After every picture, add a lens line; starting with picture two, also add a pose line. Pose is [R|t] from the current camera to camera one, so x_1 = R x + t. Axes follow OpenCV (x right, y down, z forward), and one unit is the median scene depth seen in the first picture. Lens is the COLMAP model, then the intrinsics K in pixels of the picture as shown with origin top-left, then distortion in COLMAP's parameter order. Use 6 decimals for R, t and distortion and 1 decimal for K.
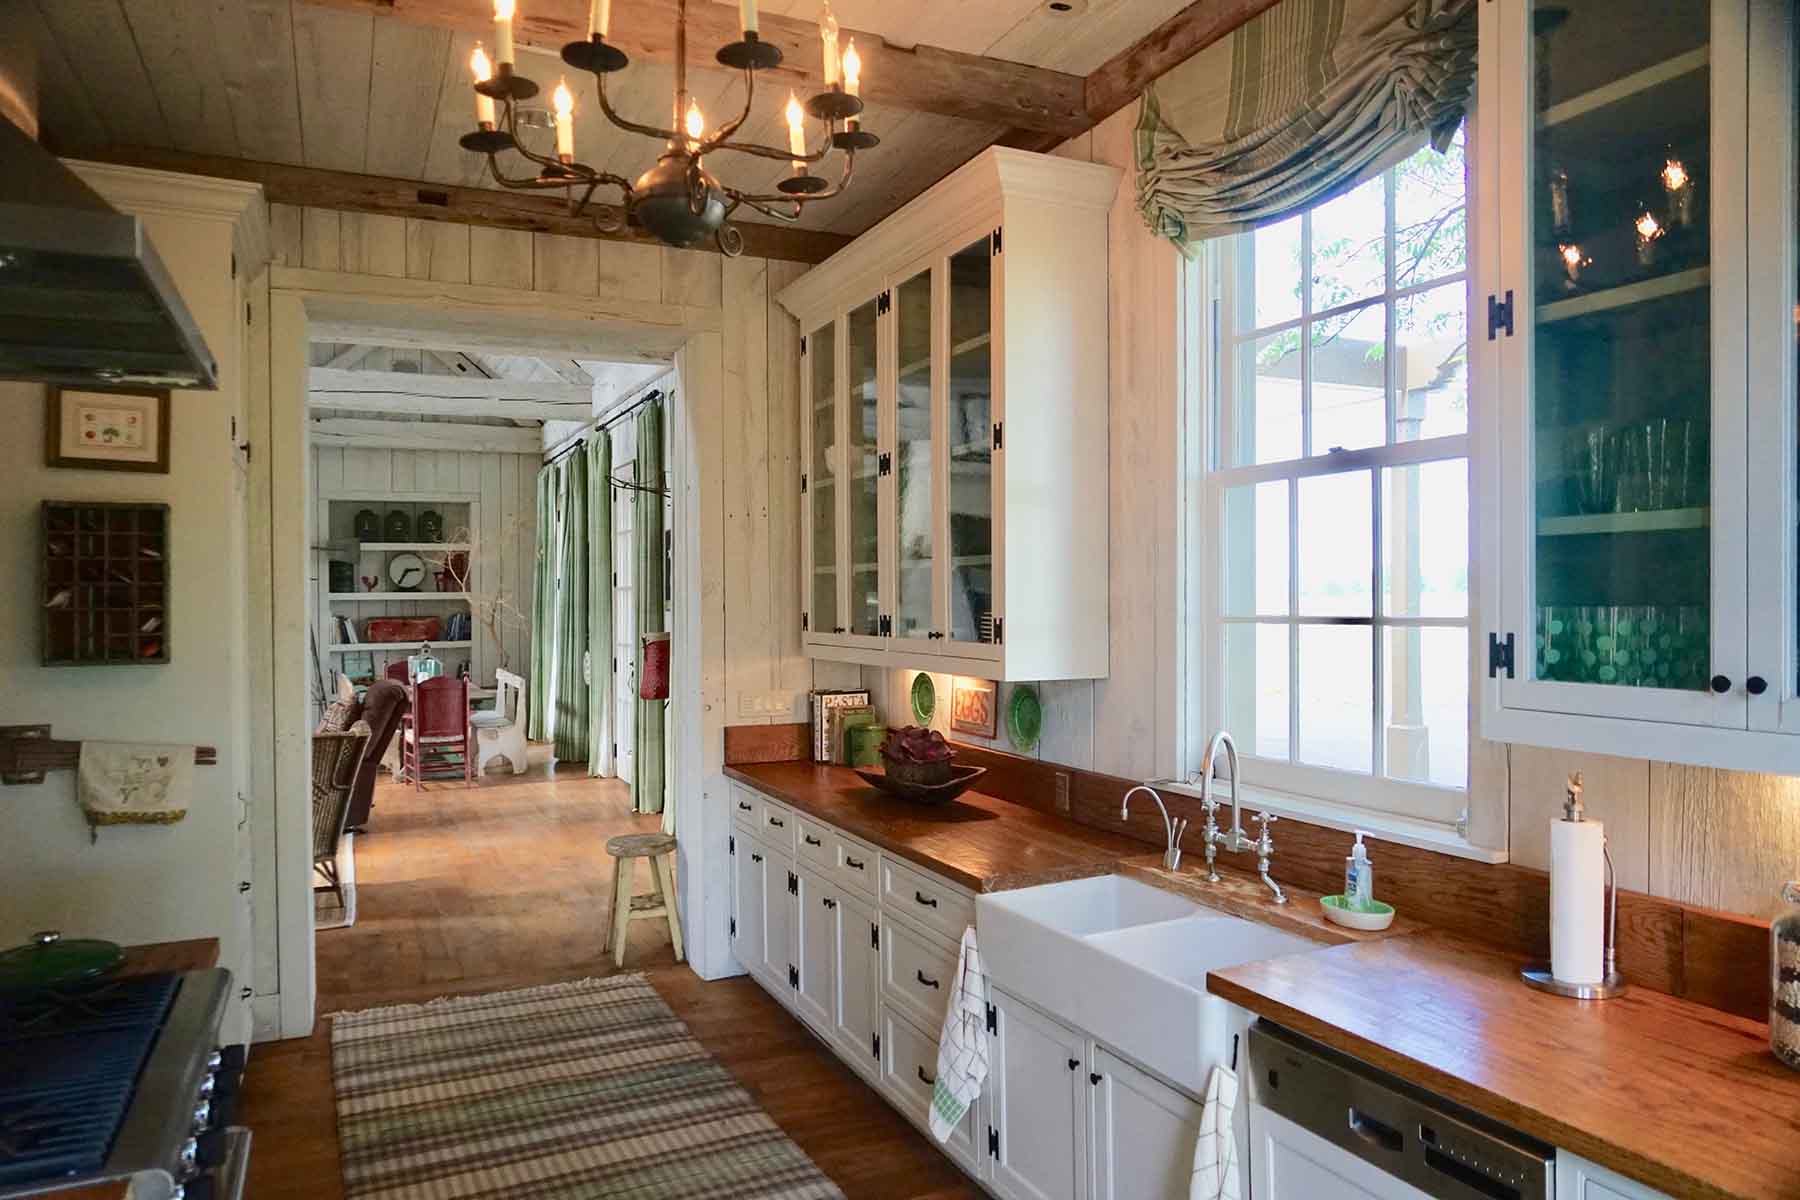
lens RADIAL K [[1178.8, 0, 900.0], [0, 1178.8, 600.0], [0, 0, 1]] dist [-0.010238, -0.003189]
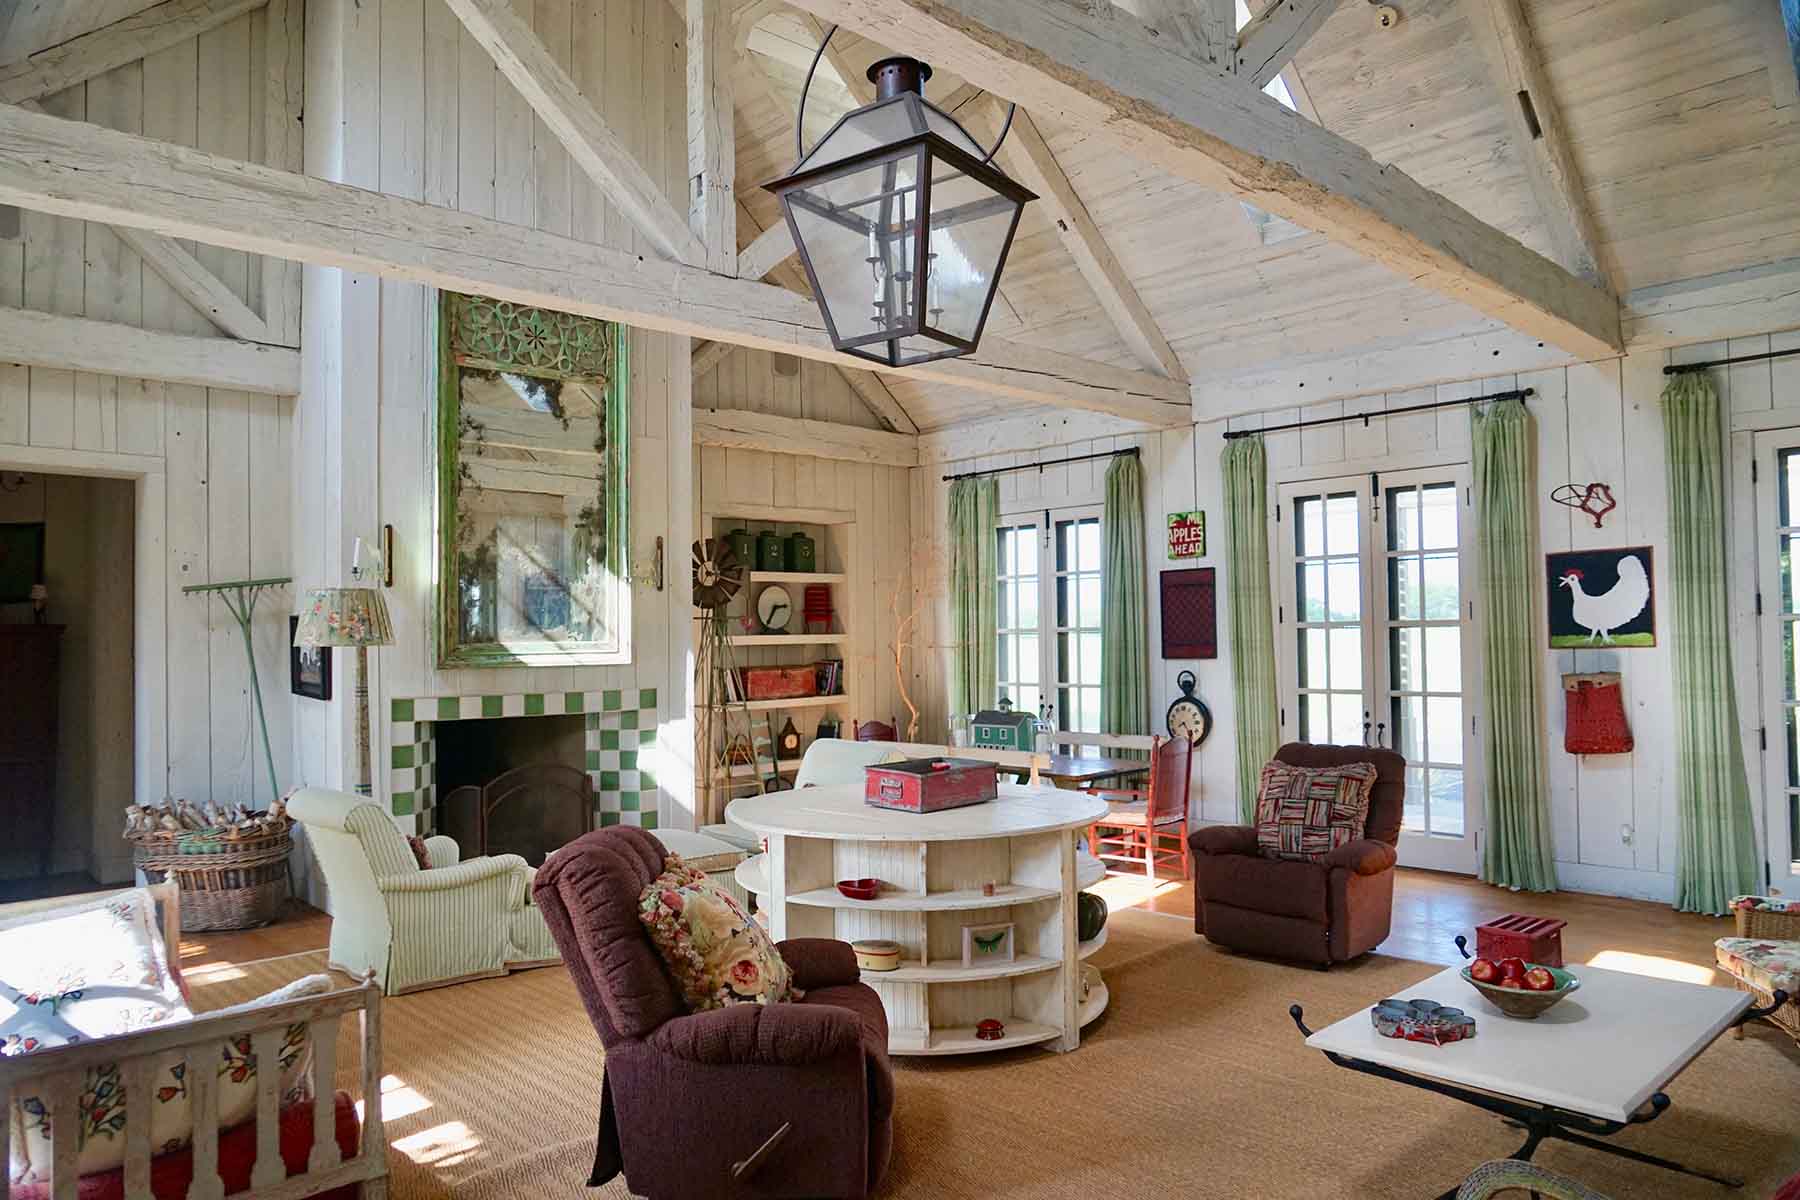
lens RADIAL K [[1178.8, 0, 900.0], [0, 1178.8, 600.0], [0, 0, 1]] dist [-0.010238, -0.003189]
pose [[0.952778, -0.000295, 0.303668, -0.579668], [0.011072, 0.999368, -0.033769, -0.002298], [-0.303466, 0.035537, 0.952179, 0.221398]]
